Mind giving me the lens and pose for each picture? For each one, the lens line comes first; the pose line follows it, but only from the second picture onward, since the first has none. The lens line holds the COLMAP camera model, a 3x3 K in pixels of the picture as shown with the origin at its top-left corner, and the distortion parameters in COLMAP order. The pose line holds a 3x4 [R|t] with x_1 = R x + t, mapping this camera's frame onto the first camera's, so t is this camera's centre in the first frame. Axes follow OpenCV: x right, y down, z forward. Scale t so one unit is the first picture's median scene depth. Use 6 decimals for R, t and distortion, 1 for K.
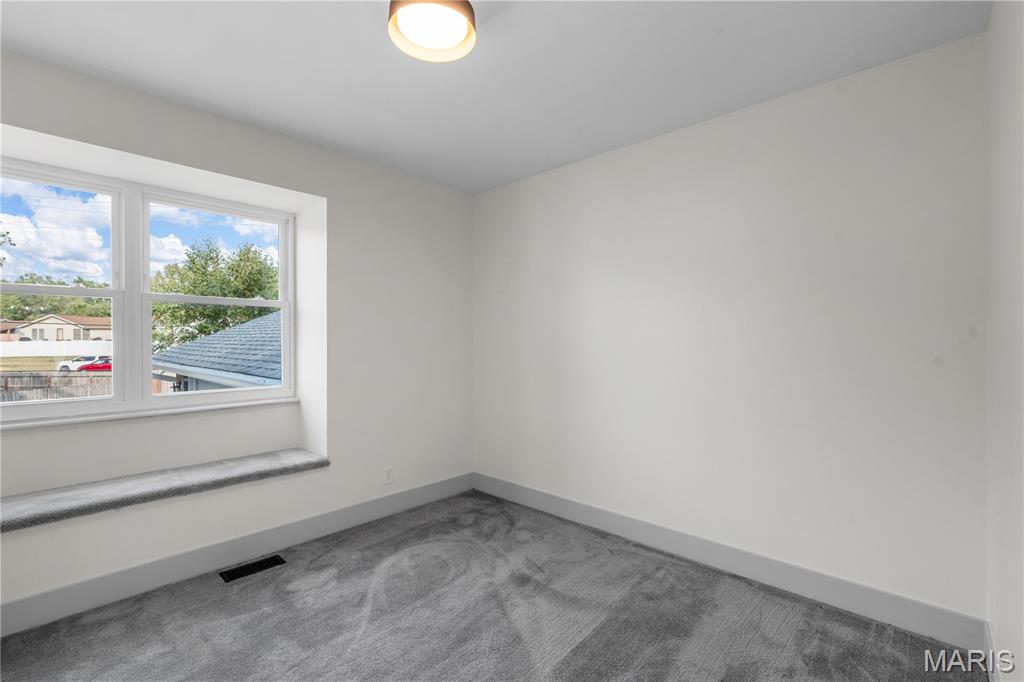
lens RADIAL K [[464.2, 0, 514.6], [0, 464.2, 339.7], [0, 0, 1]] dist [-0.009999, 0.002916]
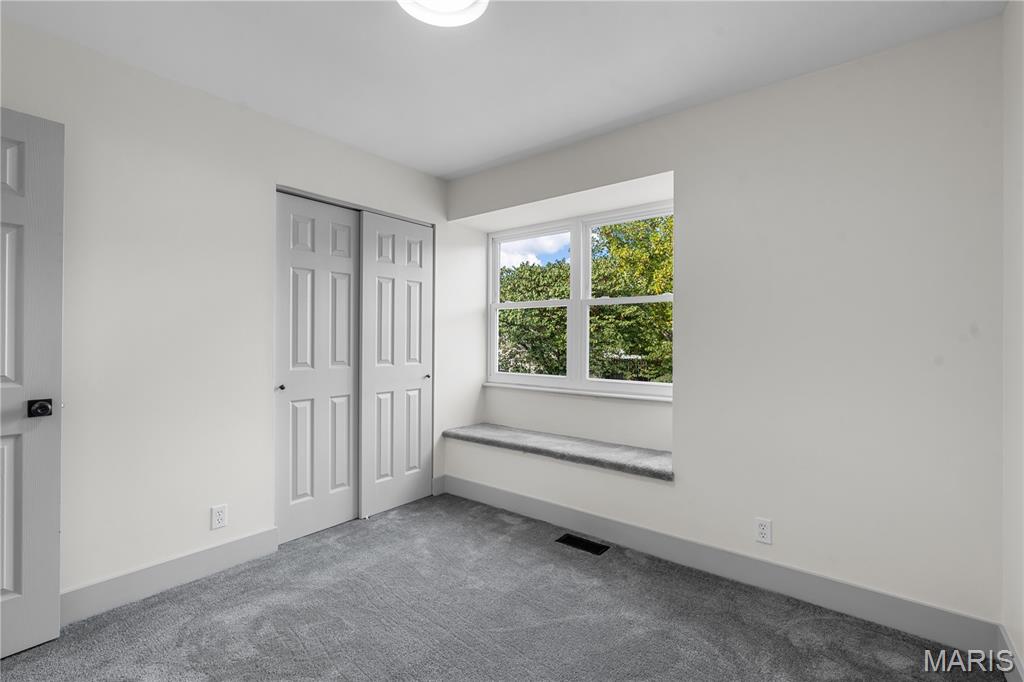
lens RADIAL K [[464.2, 0, 515.8], [0, 464.2, 340.2], [0, 0, 1]] dist [-0.009999, 0.002916]
pose [[0.050479, -0.000819, -0.998725, 0.491876], [-0.001011, 0.999999, -0.000871, 0.015229], [0.998725, 0.001054, 0.050478, 0.750182]]
